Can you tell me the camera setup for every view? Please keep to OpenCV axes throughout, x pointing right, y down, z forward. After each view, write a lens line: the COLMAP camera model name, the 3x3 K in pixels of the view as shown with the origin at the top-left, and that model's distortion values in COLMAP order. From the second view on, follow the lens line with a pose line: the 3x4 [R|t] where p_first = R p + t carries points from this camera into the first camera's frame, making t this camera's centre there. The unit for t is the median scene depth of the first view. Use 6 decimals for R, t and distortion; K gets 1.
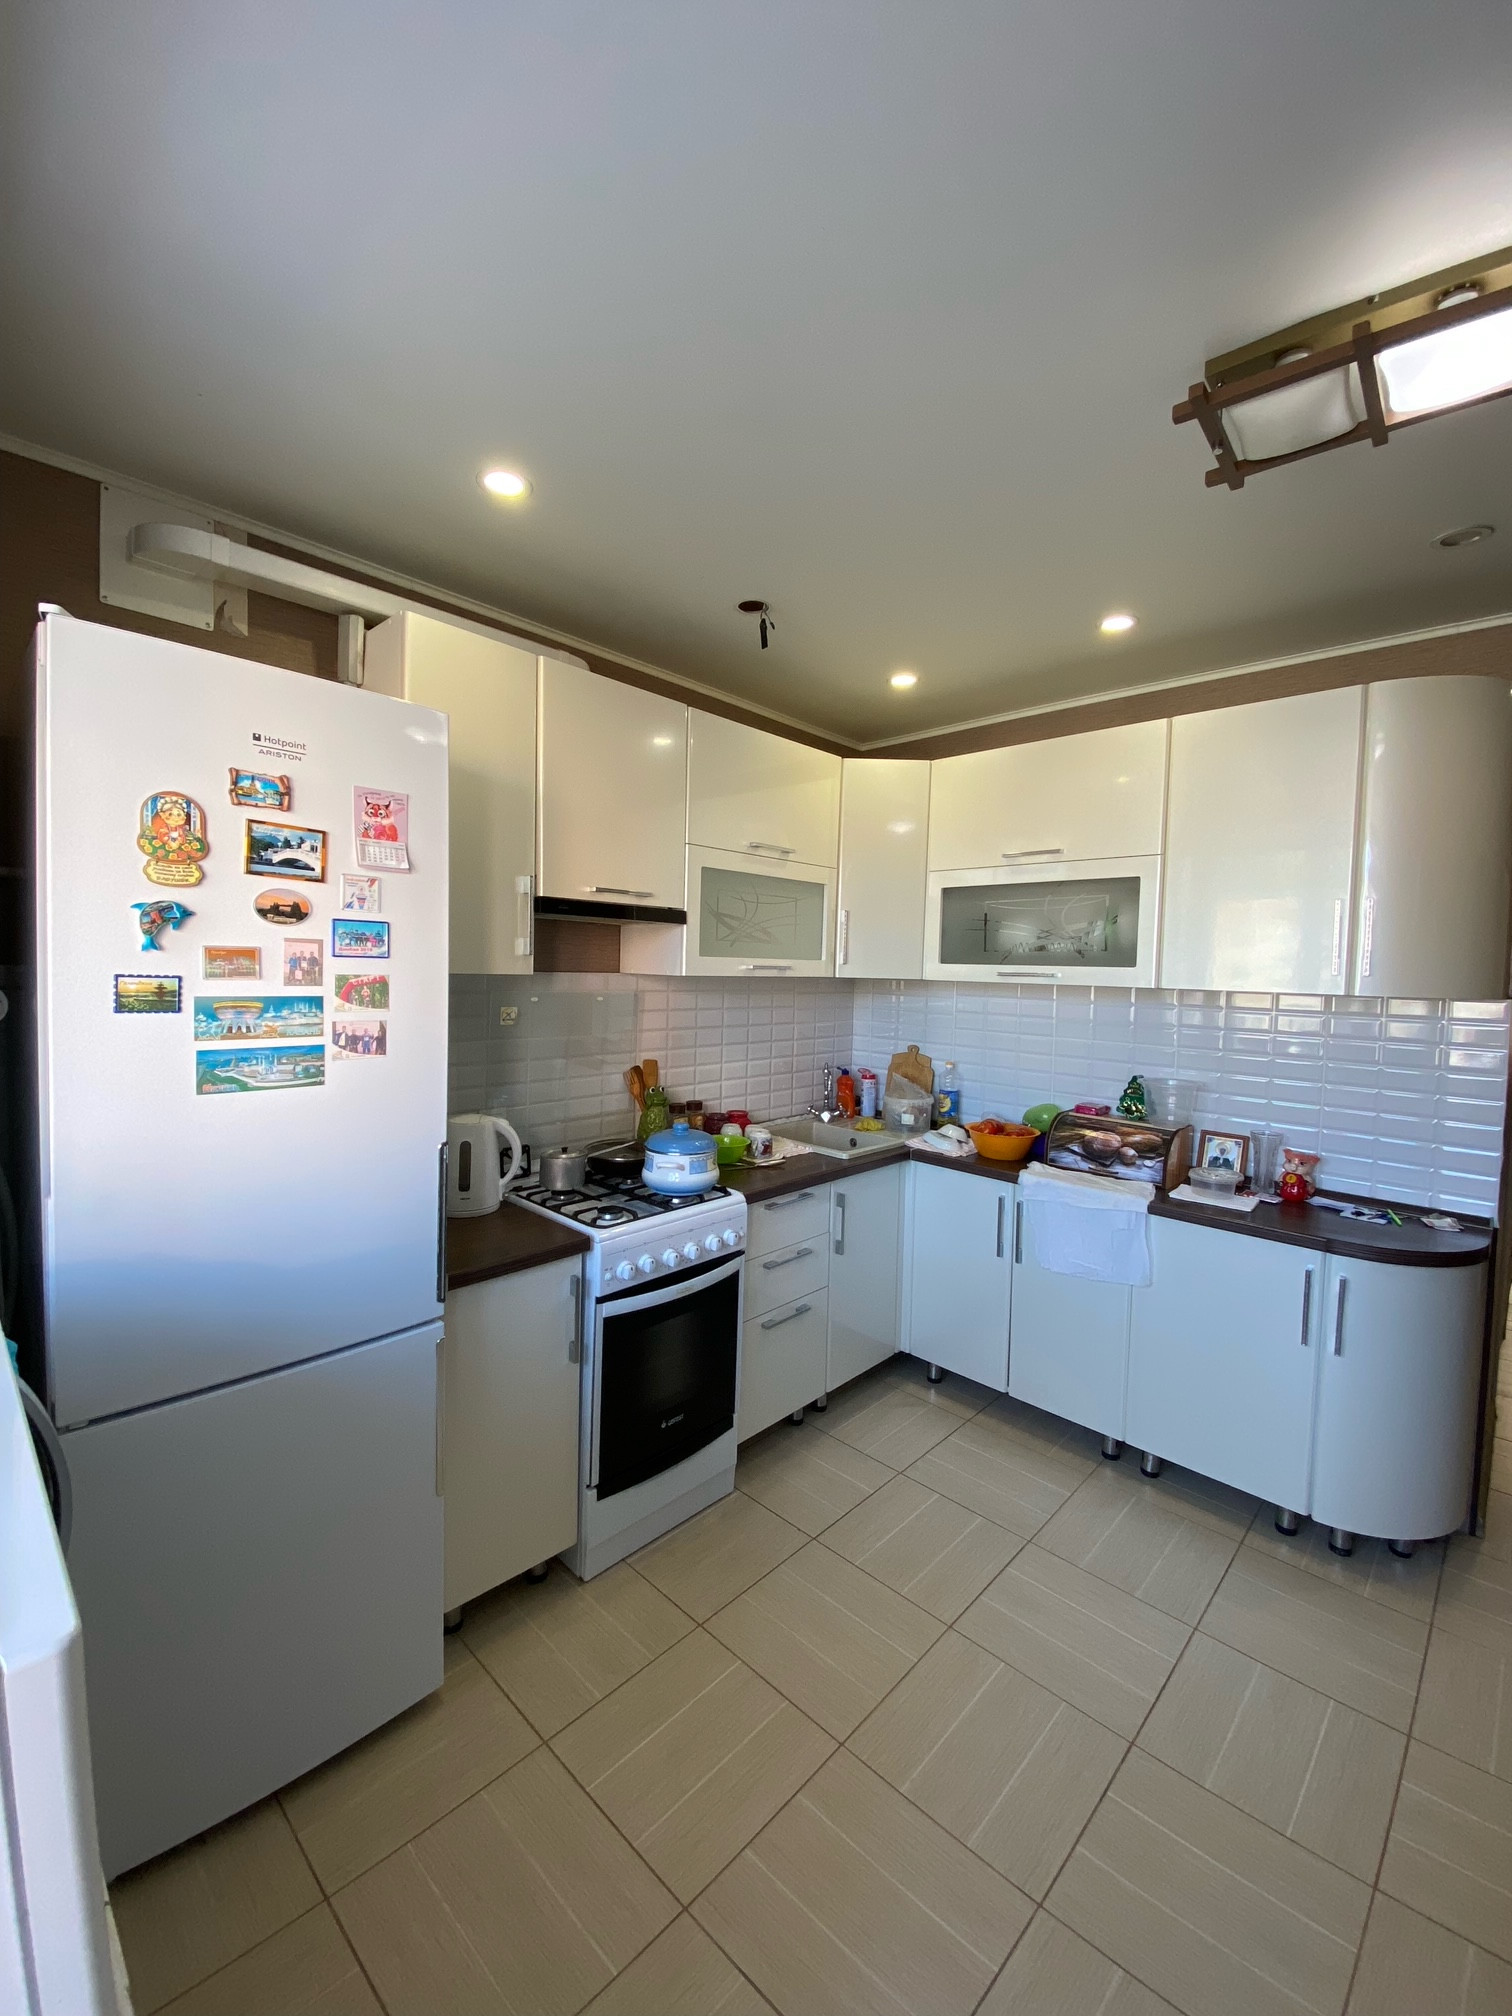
lens RADIAL K [[807.1, 0, 756.0], [0, 807.1, 1008.0], [0, 0, 1]] dist [0.002501, -0.016619]
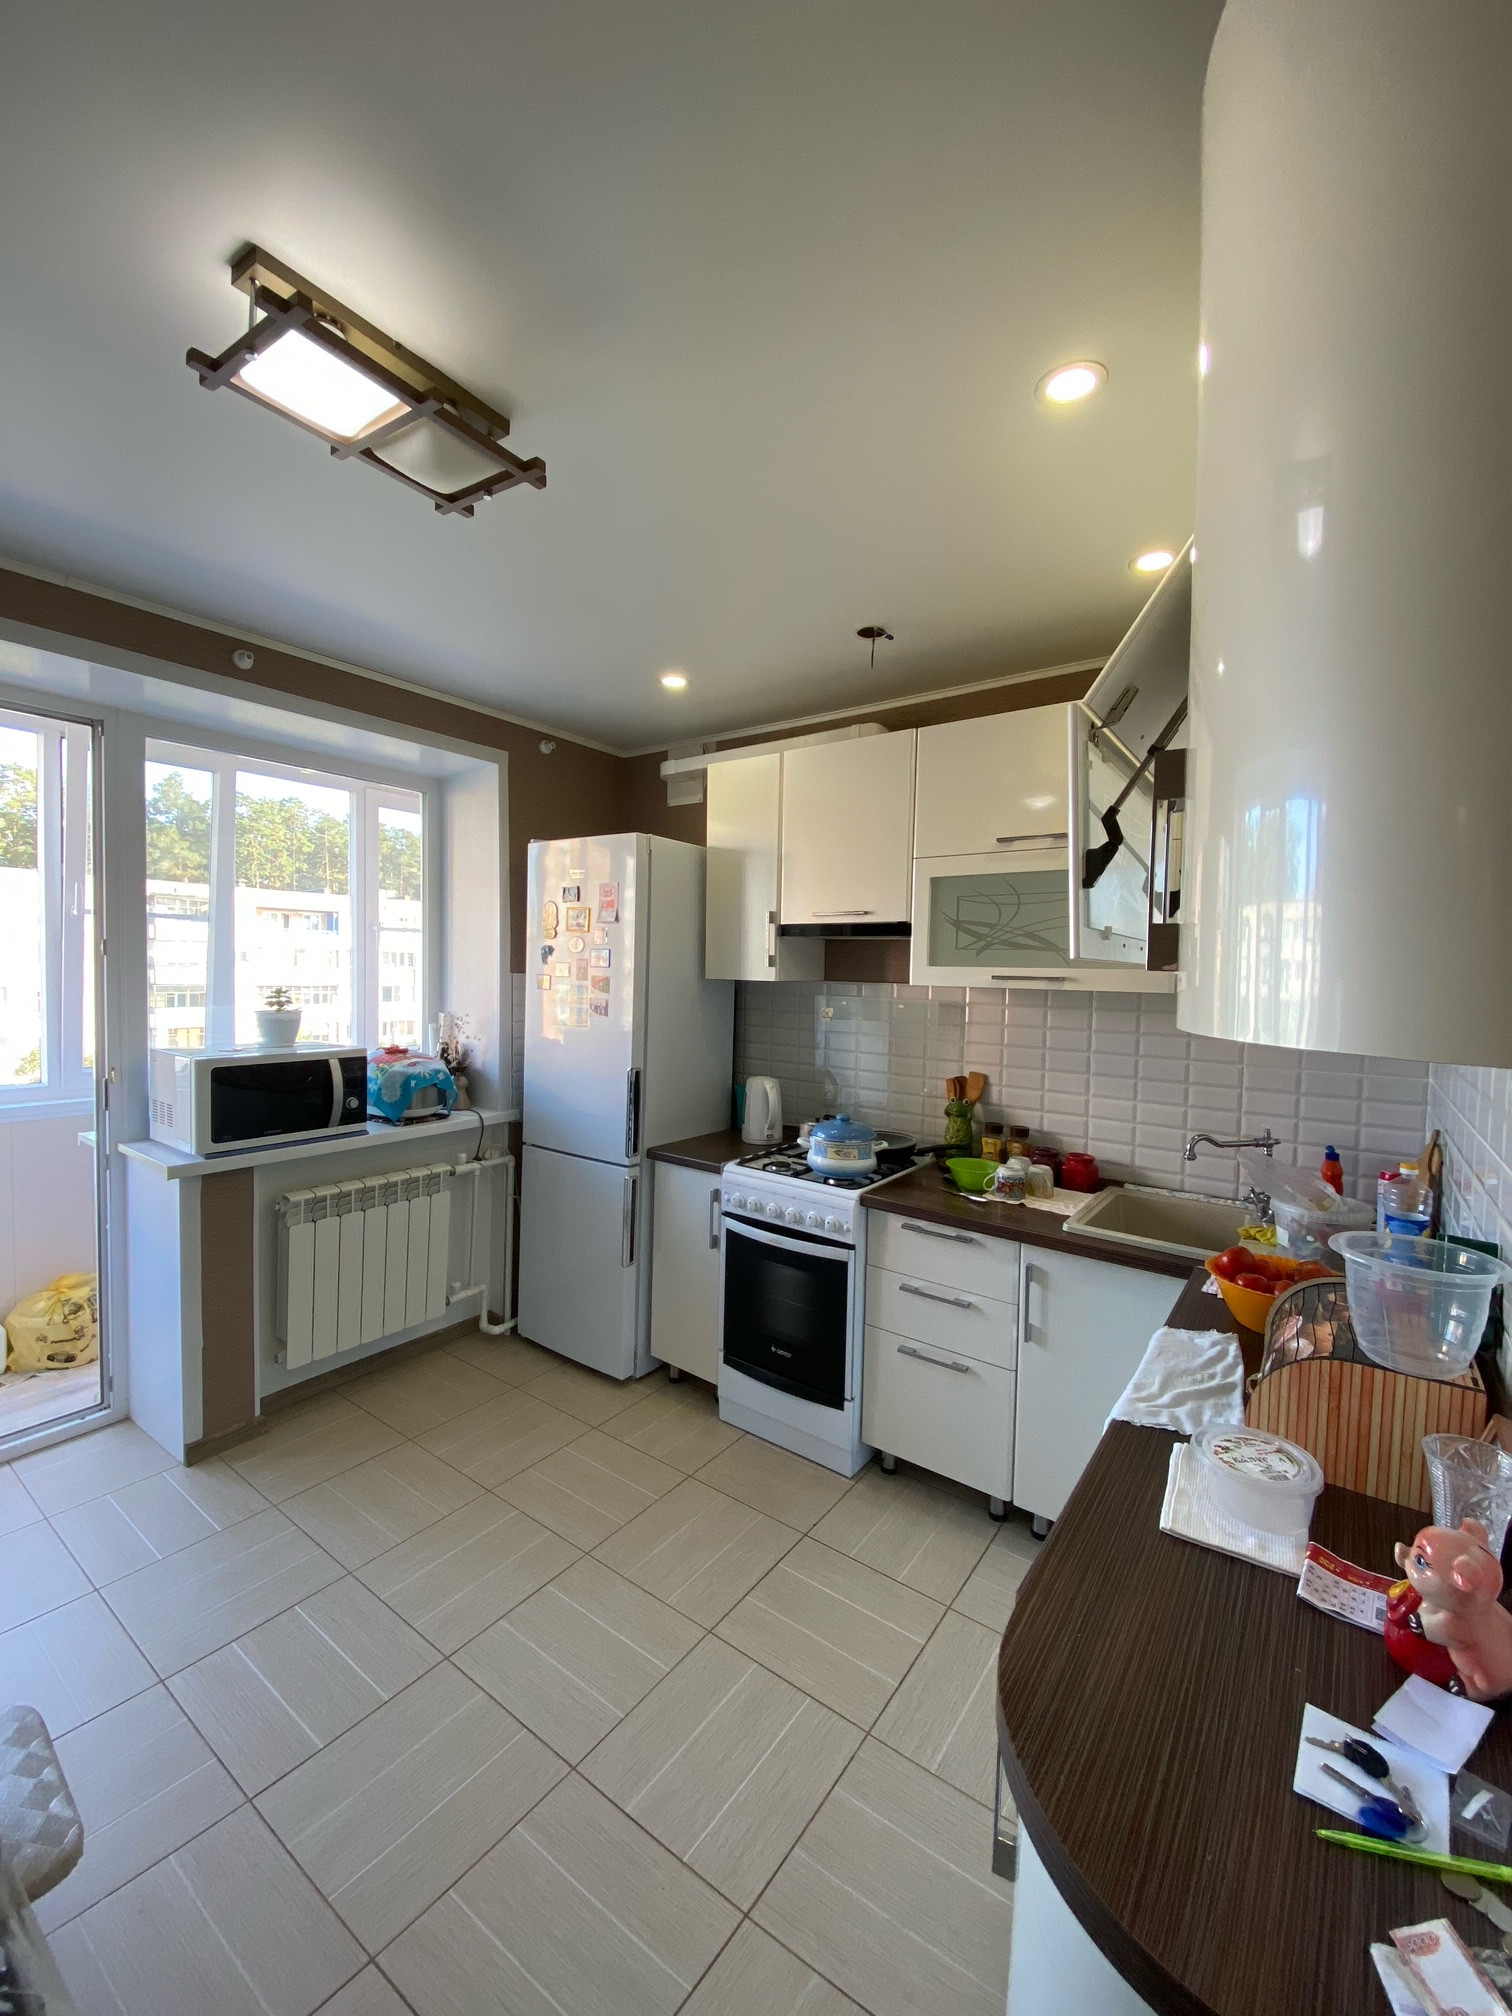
lens RADIAL K [[809.0, 0, 756.0], [0, 809.0, 1008.0], [0, 0, 1]] dist [-0.001461, -0.012447]
pose [[0.112561, 0.021644, -0.993409, 1.009930], [-0.073071, 0.997236, 0.013448, -0.010477], [0.990954, 0.071075, 0.113832, 0.742623]]
